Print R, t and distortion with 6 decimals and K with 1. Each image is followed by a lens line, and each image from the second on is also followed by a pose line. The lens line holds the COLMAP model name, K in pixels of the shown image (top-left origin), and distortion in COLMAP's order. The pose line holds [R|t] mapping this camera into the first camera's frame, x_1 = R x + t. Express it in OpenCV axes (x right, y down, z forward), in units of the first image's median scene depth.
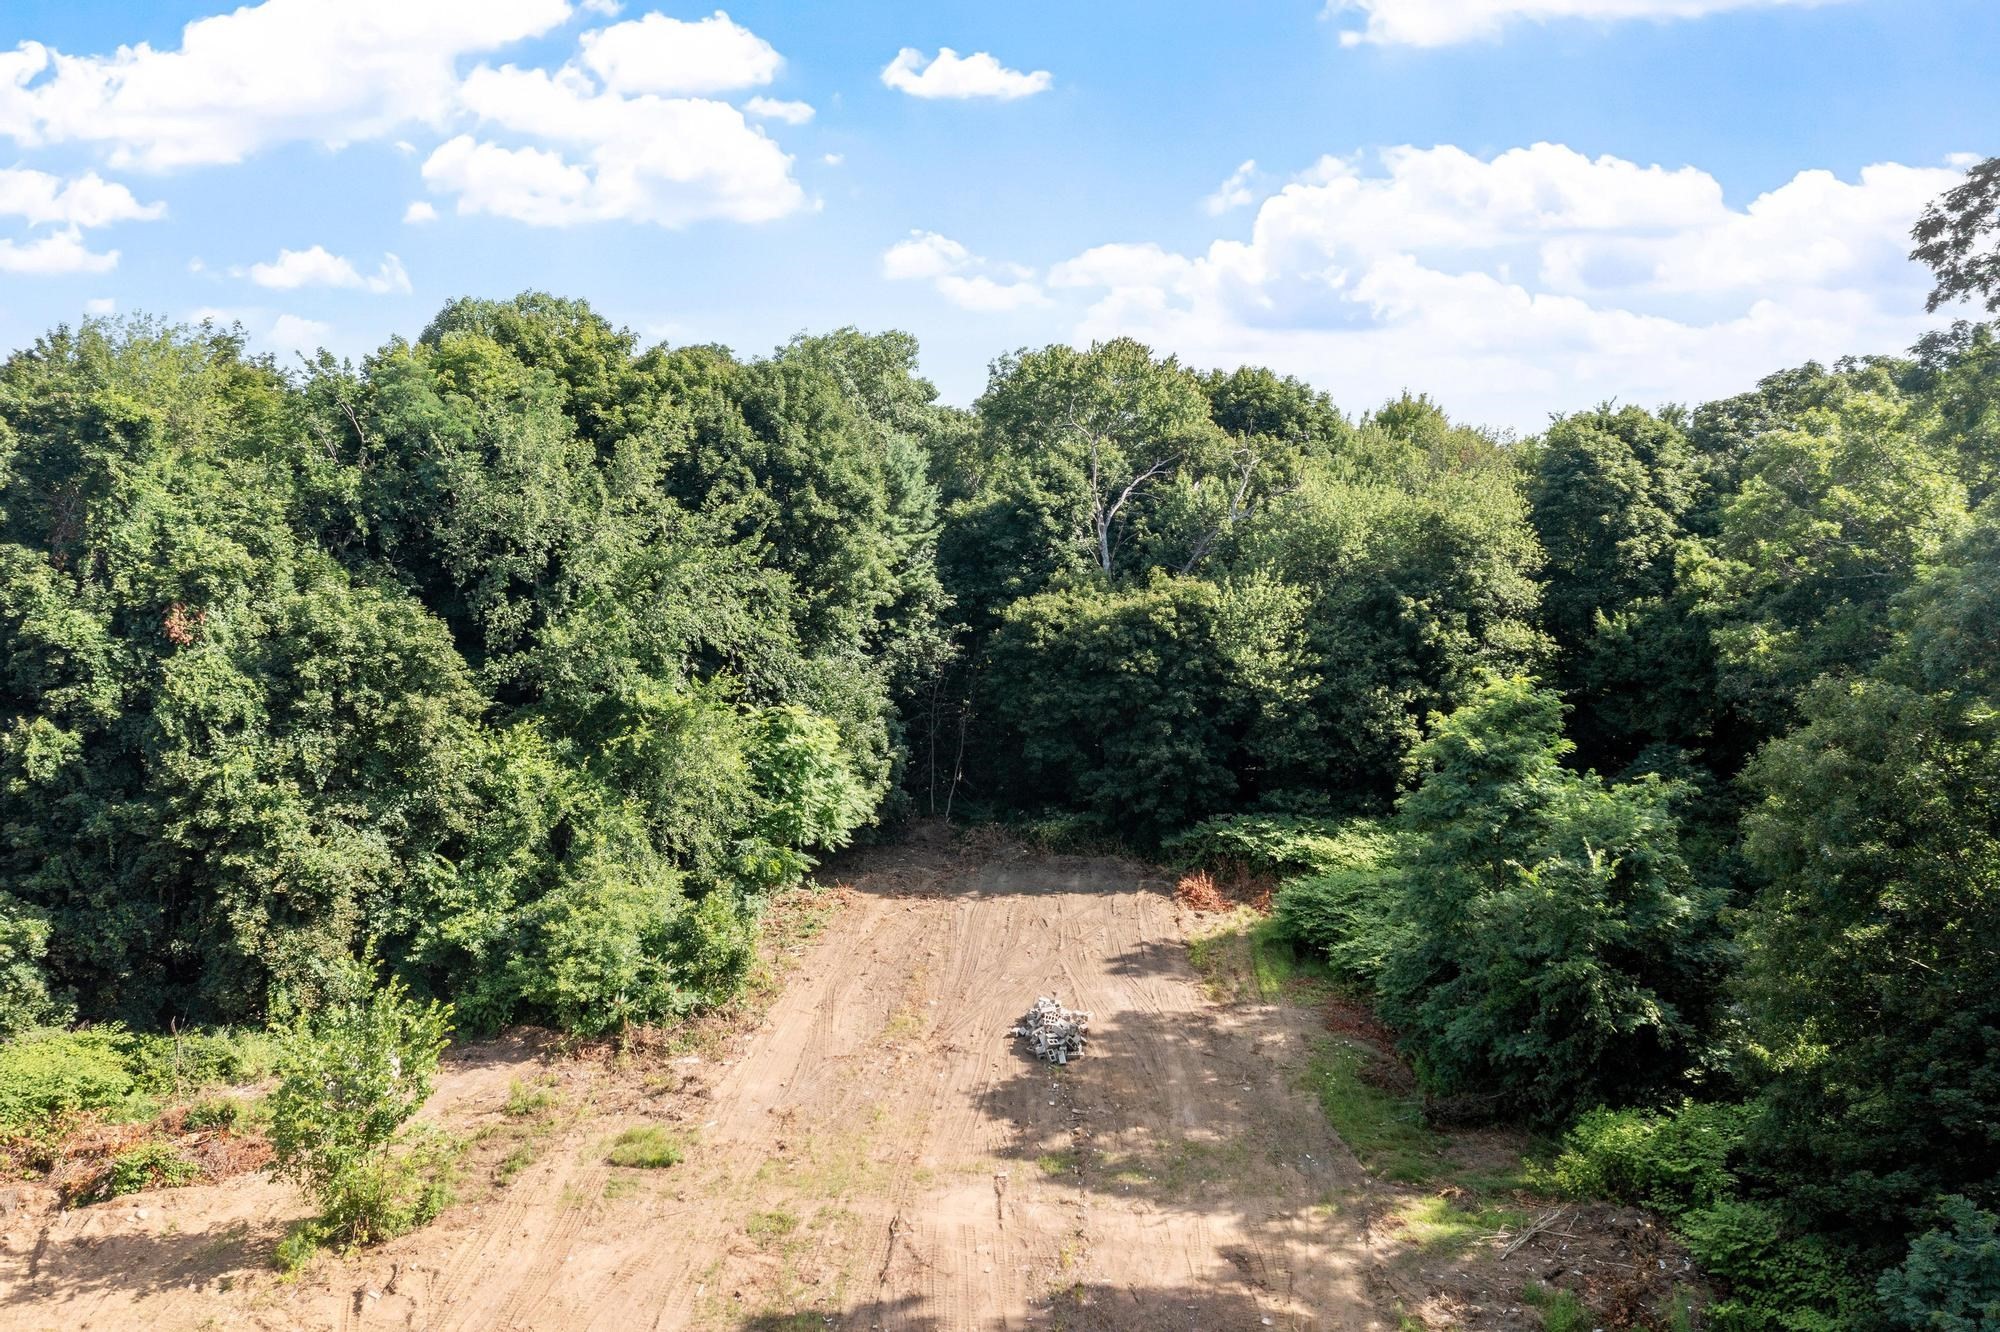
lens RADIAL K [[1568.1, 0, 996.6], [0, 1568.1, 653.5], [0, 0, 1]] dist [-0.024019, 0.004045]
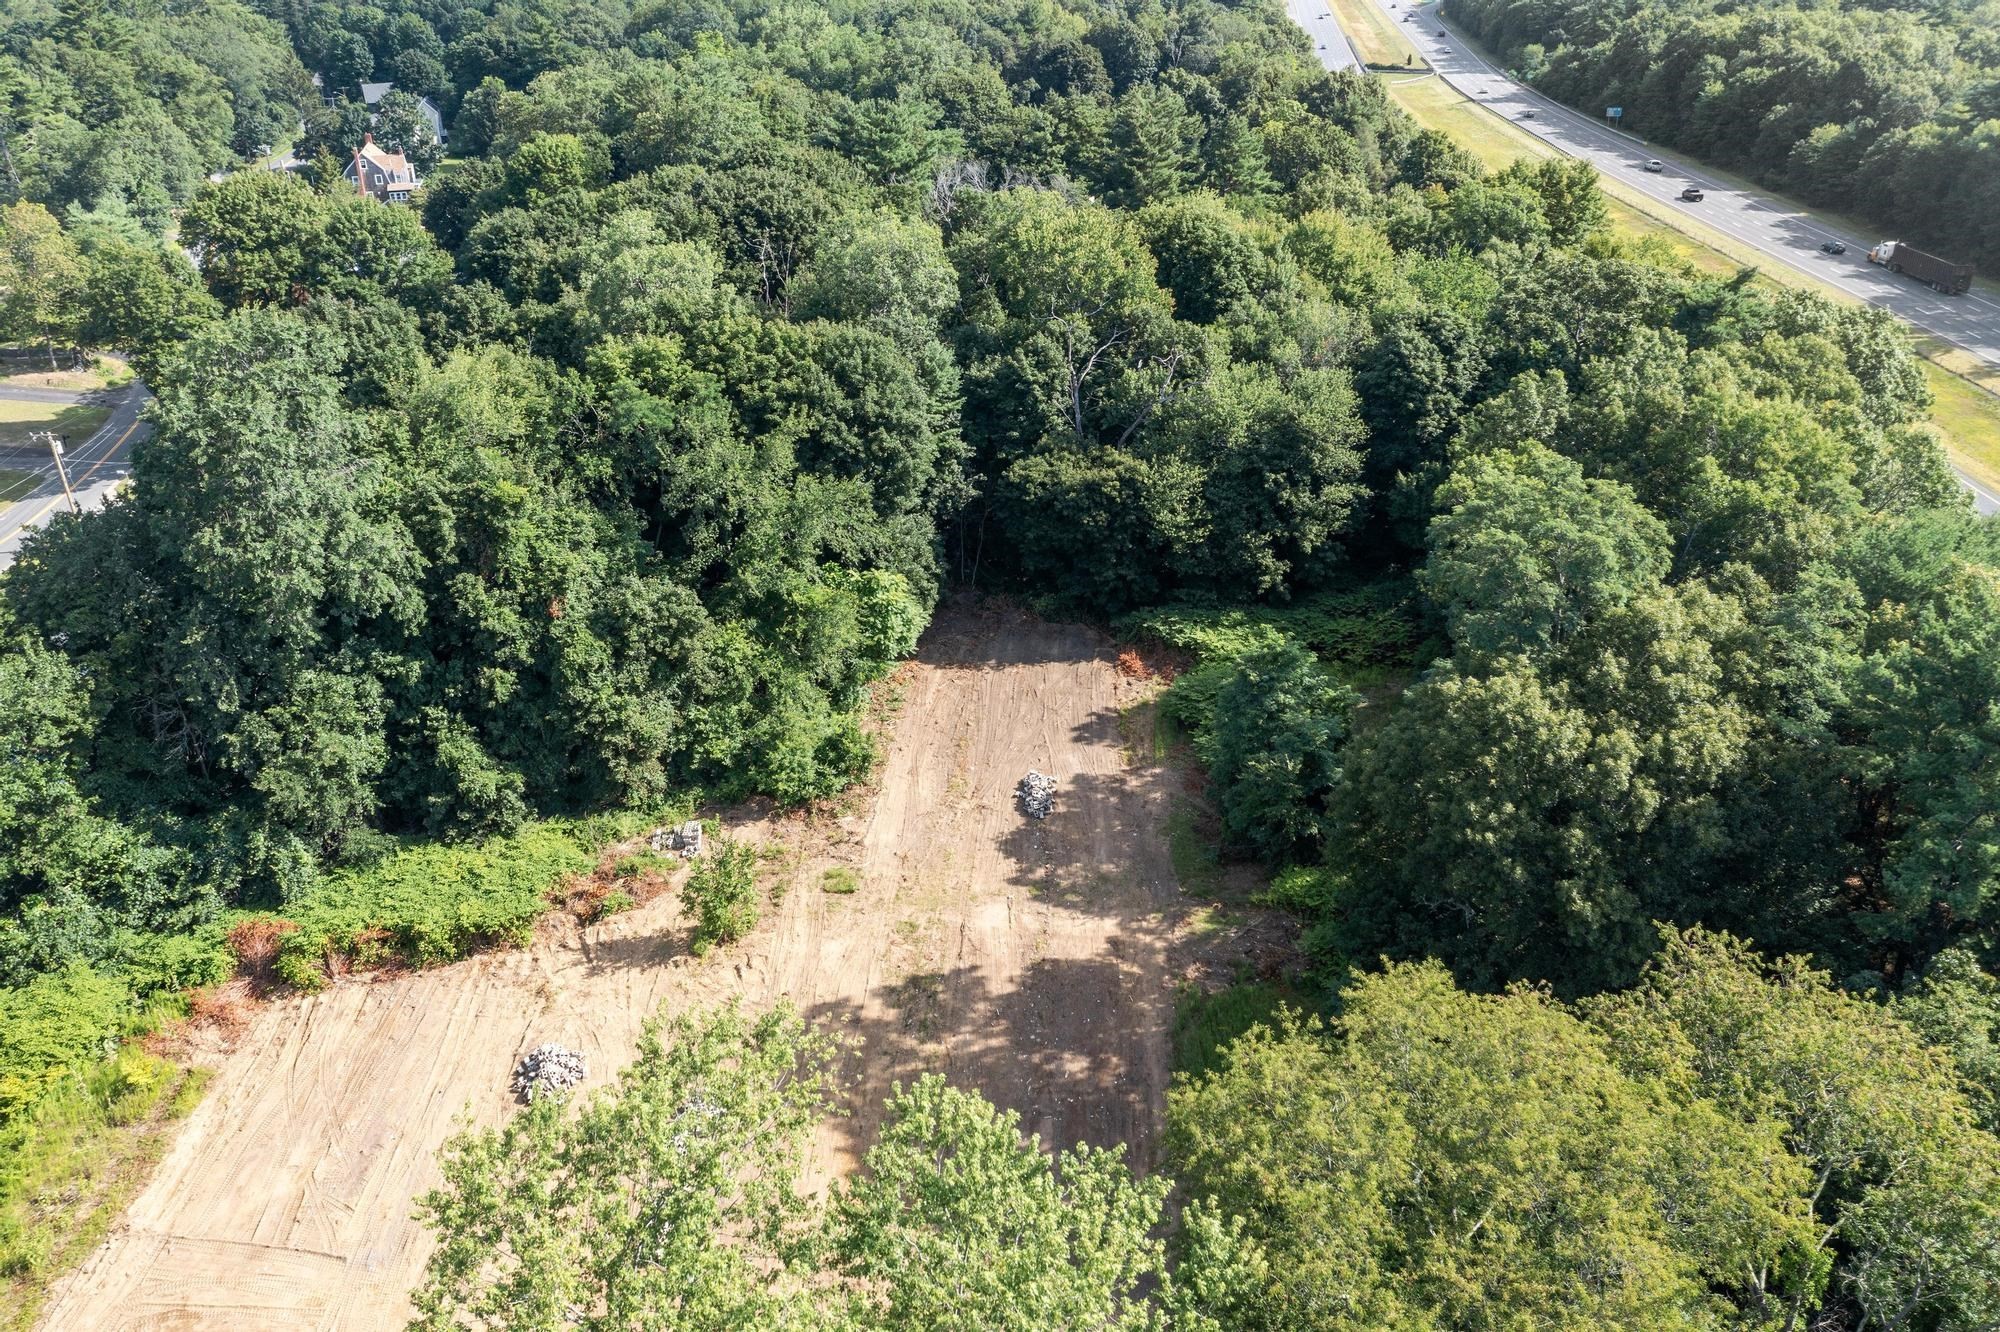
lens RADIAL K [[1568.1, 0, 996.6], [0, 1568.1, 653.5], [0, 0, 1]] dist [-0.024019, 0.004045]
pose [[0.999771, -0.018534, -0.010697, 0.008675], [0.021072, 0.939761, 0.341181, -0.480626], [0.003730, -0.341328, 0.939937, -0.609254]]
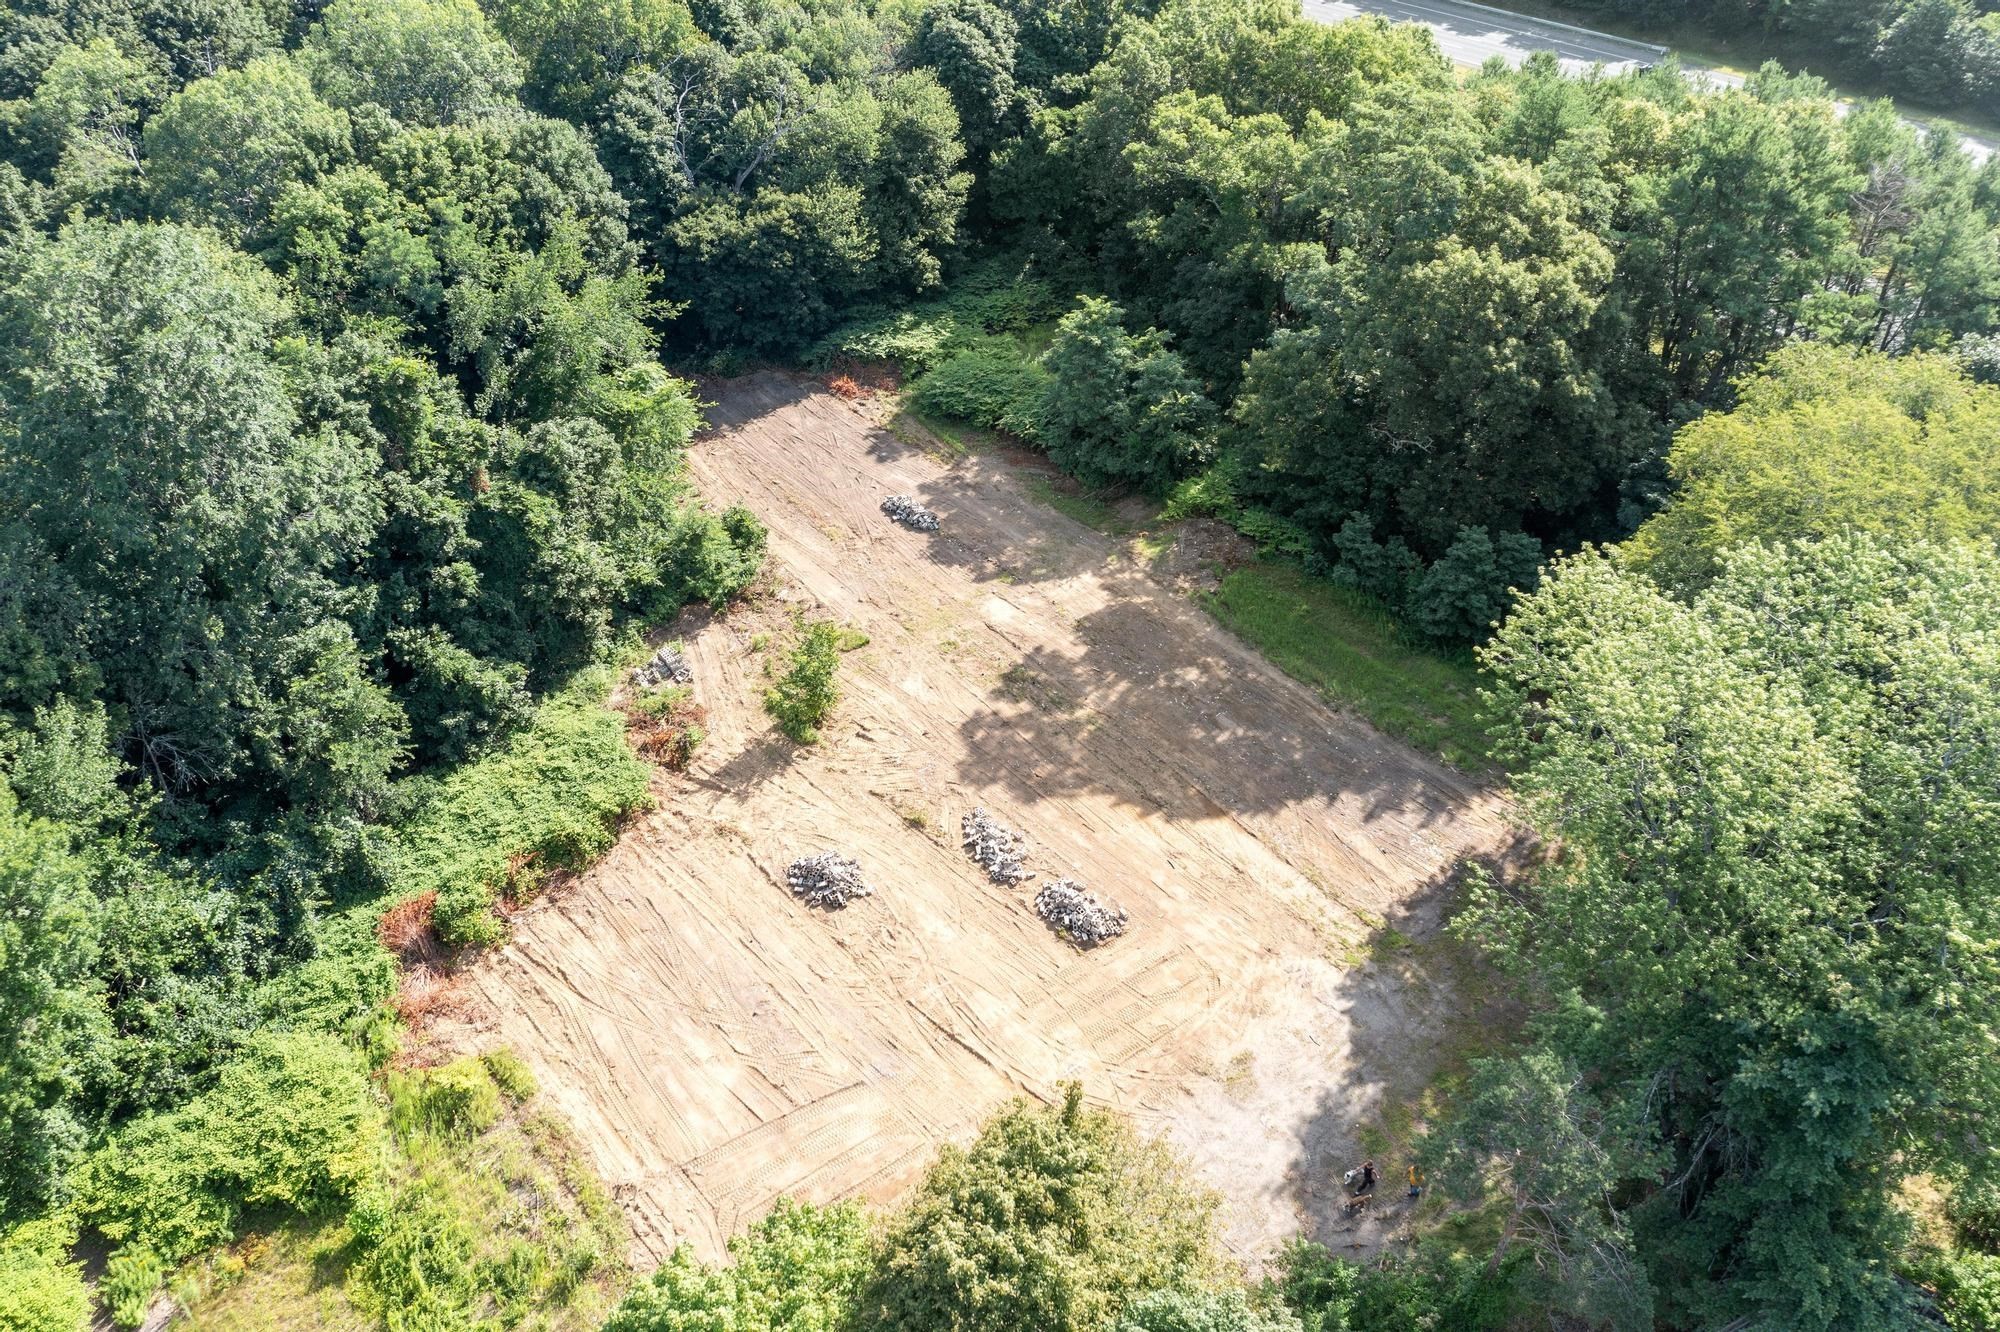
lens RADIAL K [[1568.1, 0, 996.6], [0, 1568.1, 653.5], [0, 0, 1]] dist [-0.024019, 0.004045]
pose [[0.776808, -0.390461, 0.494075, -0.820850], [0.089446, 0.845030, 0.527185, -0.572299], [-0.623353, -0.365328, 0.691351, -0.466164]]
